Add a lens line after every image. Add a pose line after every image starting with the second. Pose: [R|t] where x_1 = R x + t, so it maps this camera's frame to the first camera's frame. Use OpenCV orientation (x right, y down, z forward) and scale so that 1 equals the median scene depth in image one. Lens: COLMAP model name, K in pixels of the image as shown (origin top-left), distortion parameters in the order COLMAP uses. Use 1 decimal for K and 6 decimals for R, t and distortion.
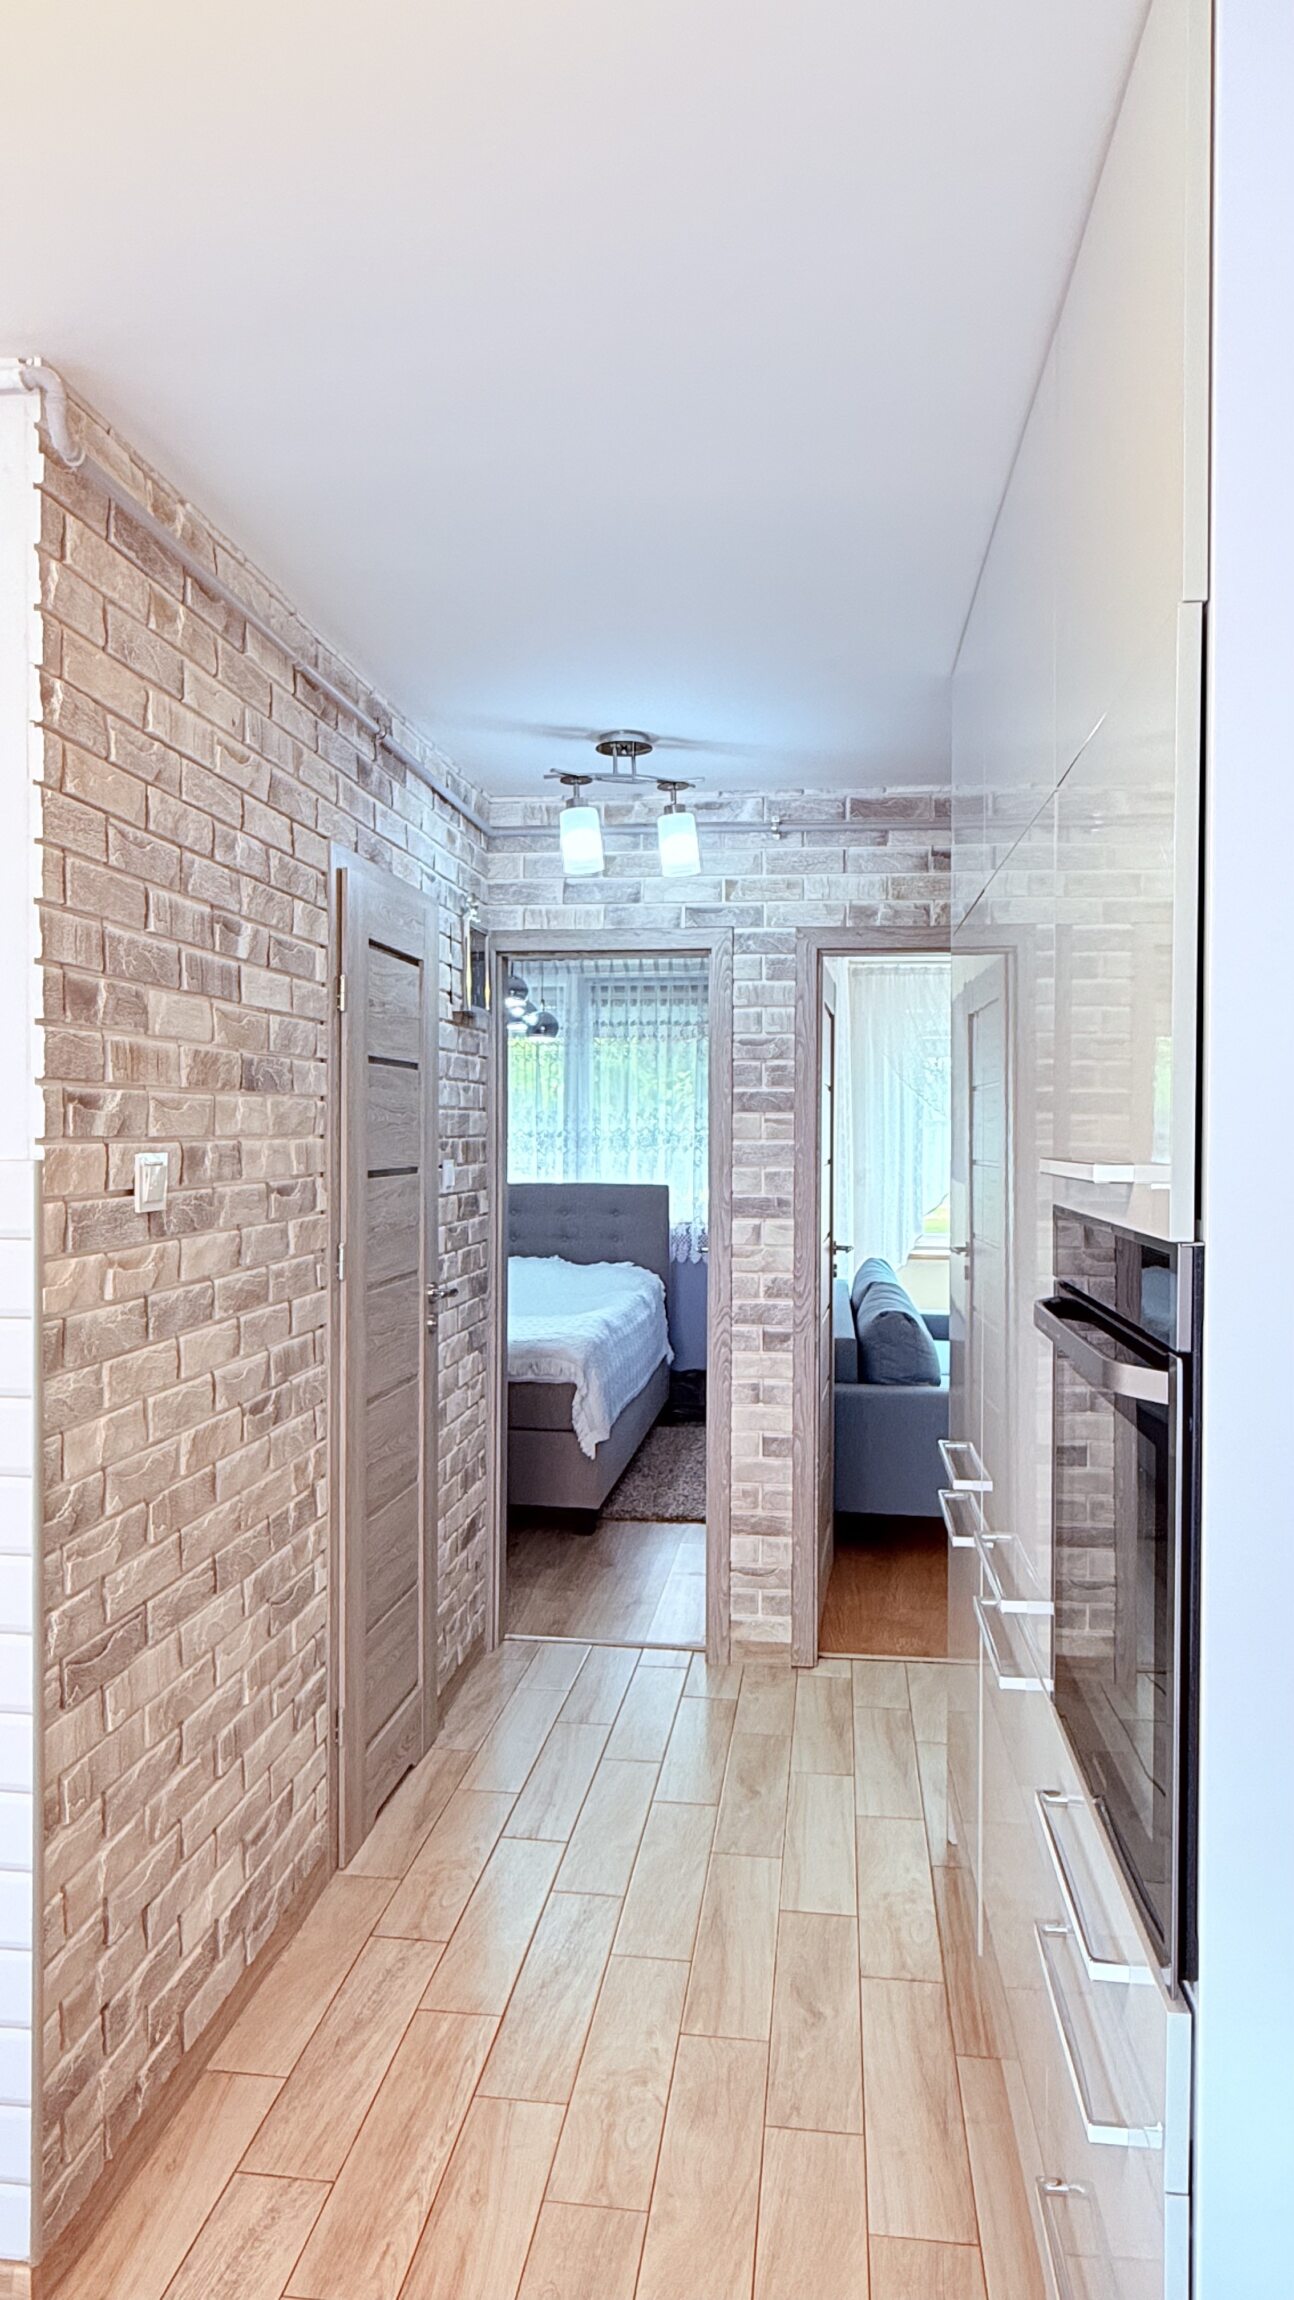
lens RADIAL K [[1430.7, 0, 653.5], [0, 1430.7, 1139.7], [0, 0, 1]] dist [0.003028, 0.004895]
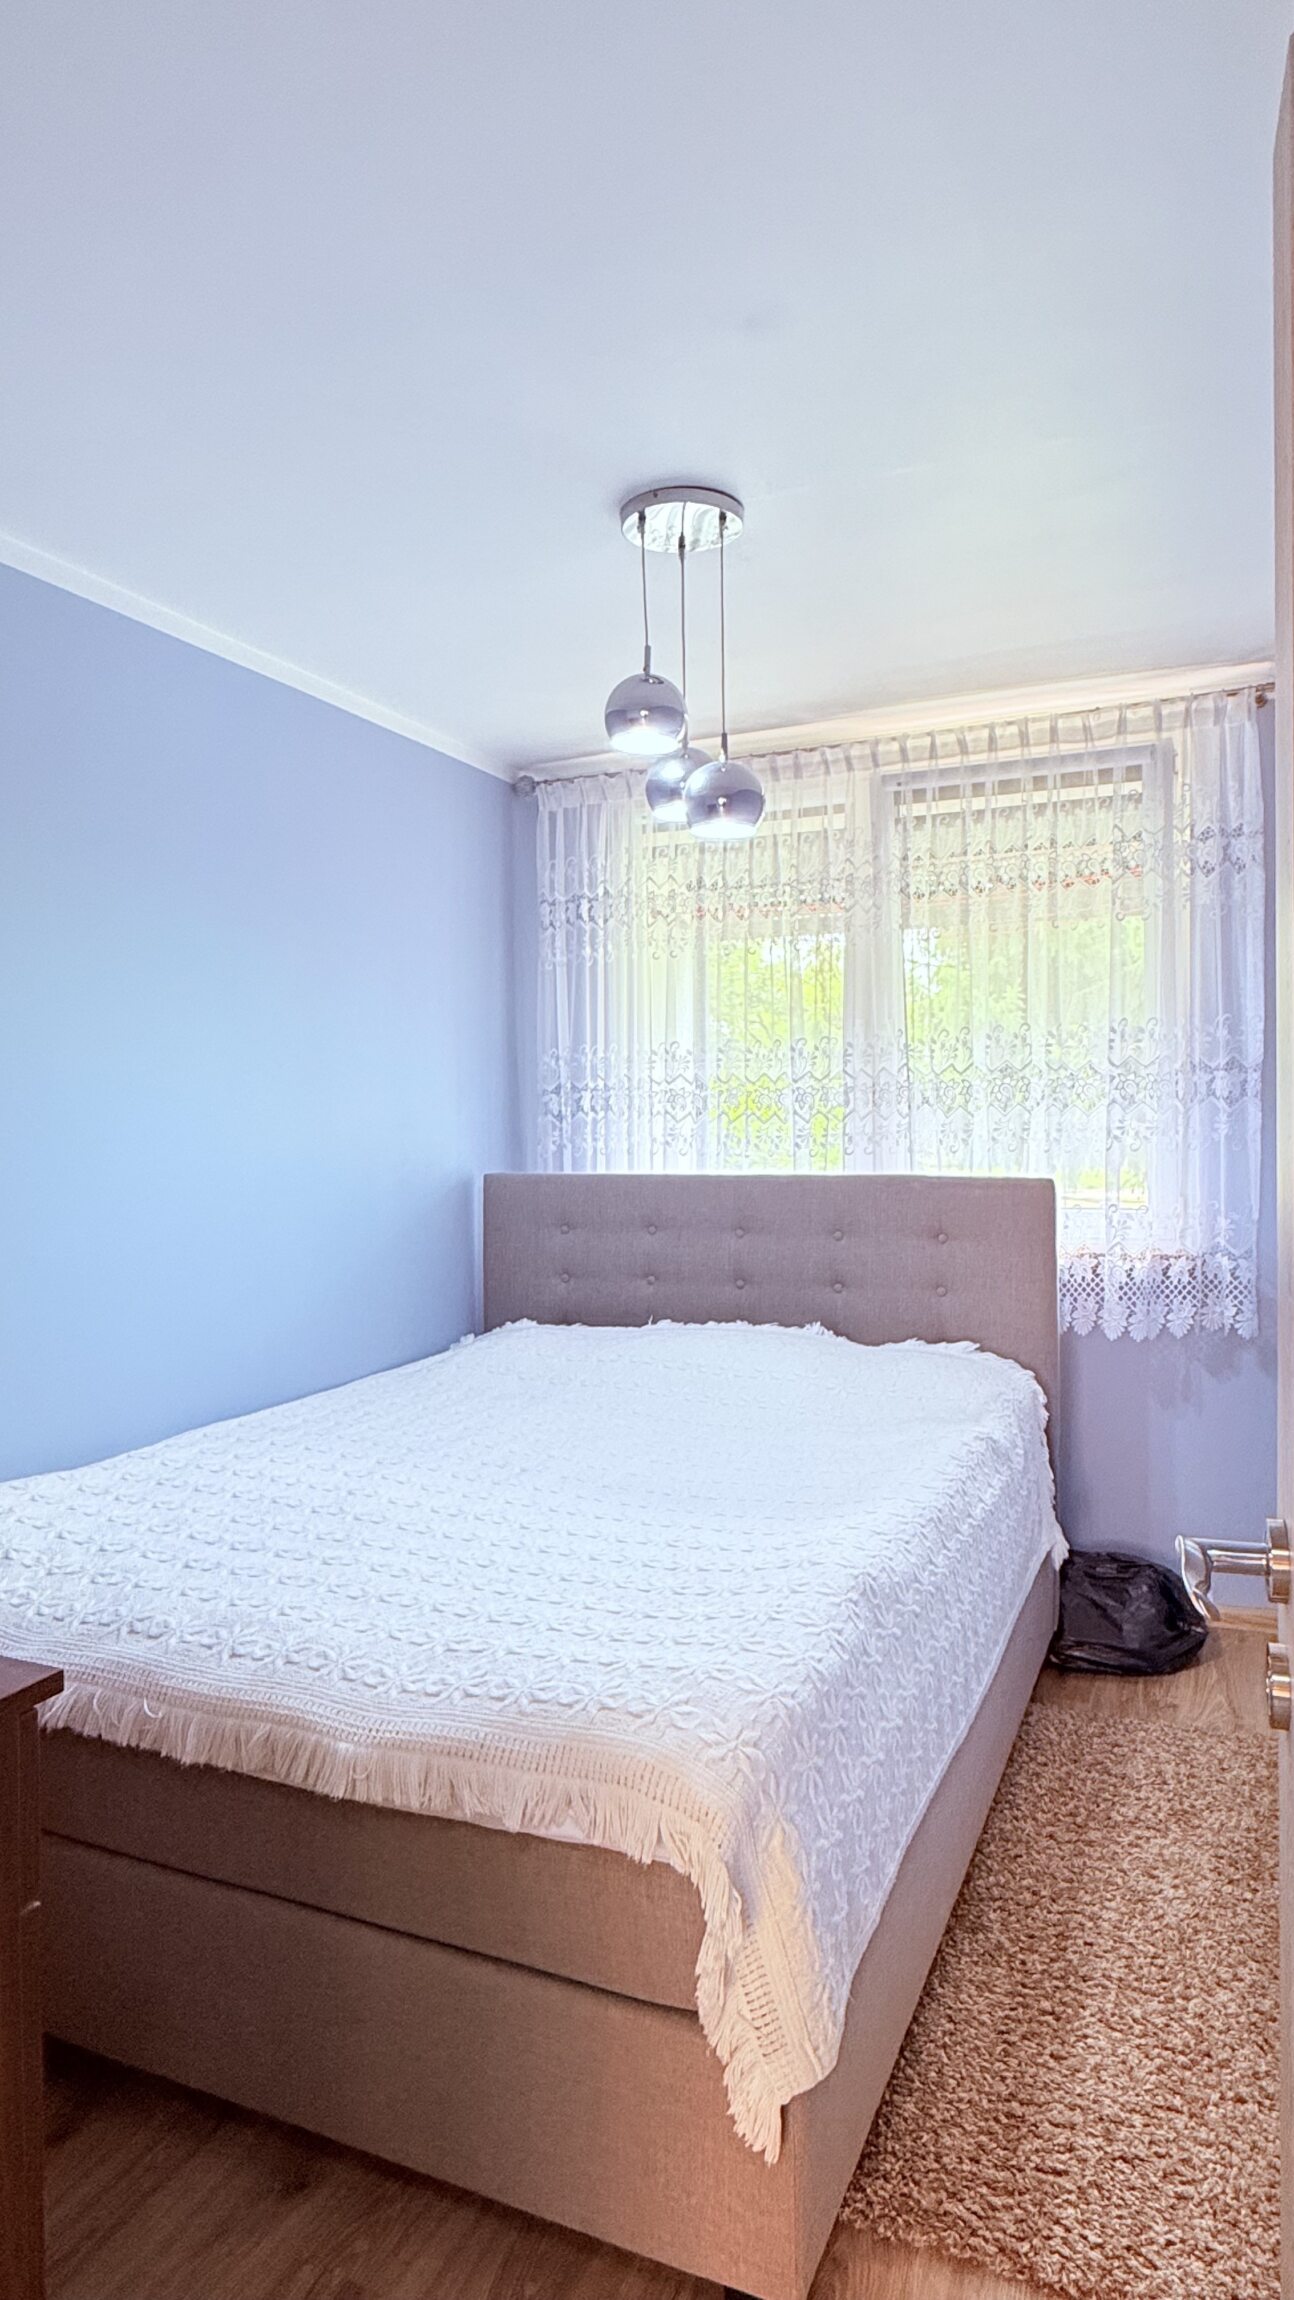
lens RADIAL K [[1331.4, 0, 649.2], [0, 1331.4, 1113.9], [0, 0, 1]] dist [-0.004163, -0.000596]
pose [[0.958083, -0.009455, -0.286336, 0.008549], [0.007277, 0.999936, -0.008668, 0.012599], [0.286399, 0.006221, 0.958090, 0.538135]]
